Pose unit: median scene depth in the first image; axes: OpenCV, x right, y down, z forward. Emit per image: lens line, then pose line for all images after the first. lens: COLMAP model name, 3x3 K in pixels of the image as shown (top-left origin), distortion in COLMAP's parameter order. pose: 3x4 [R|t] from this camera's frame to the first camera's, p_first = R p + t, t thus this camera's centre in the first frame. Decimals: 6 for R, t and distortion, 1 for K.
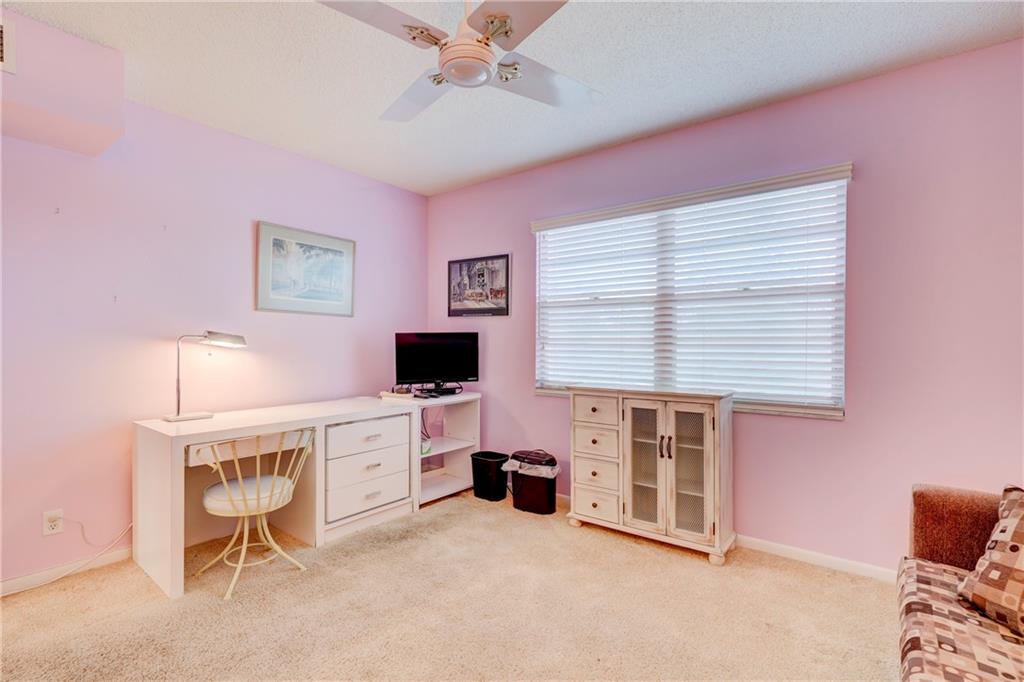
lens RADIAL K [[476.7, 0, 516.6], [0, 476.7, 342.0], [0, 0, 1]] dist [0.001586, -0.001415]
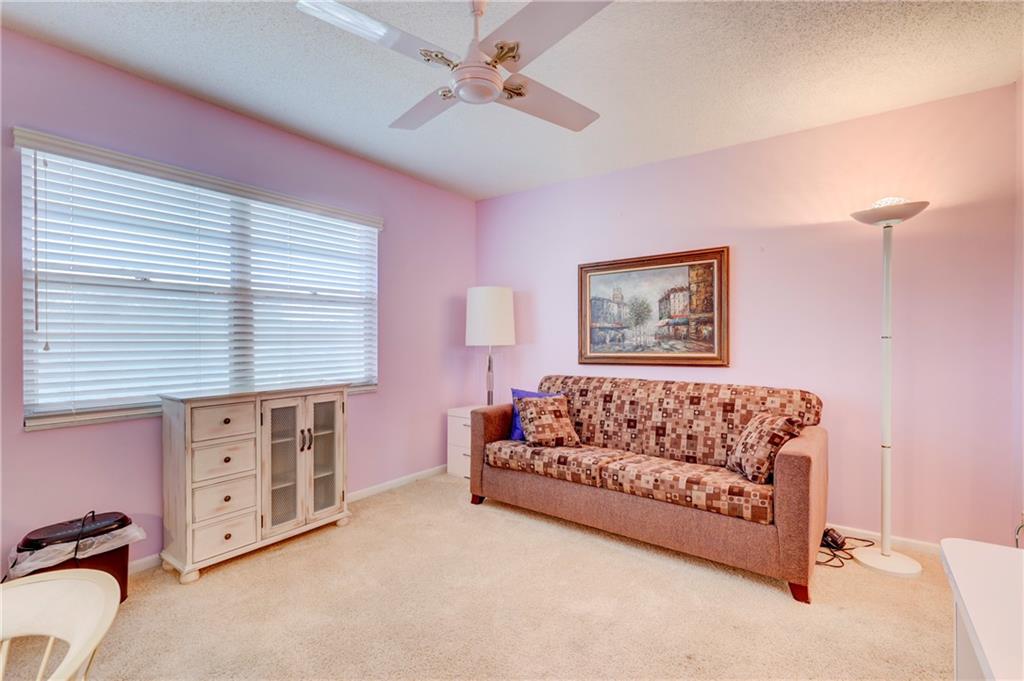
lens RADIAL K [[476.7, 0, 516.2], [0, 476.7, 338.7], [0, 0, 1]] dist [0.001586, -0.001415]
pose [[-0.037741, -0.001681, 0.999286, -0.707888], [0.002641, 0.999995, 0.001782, -0.000798], [-0.999284, 0.002706, -0.037737, 0.551114]]
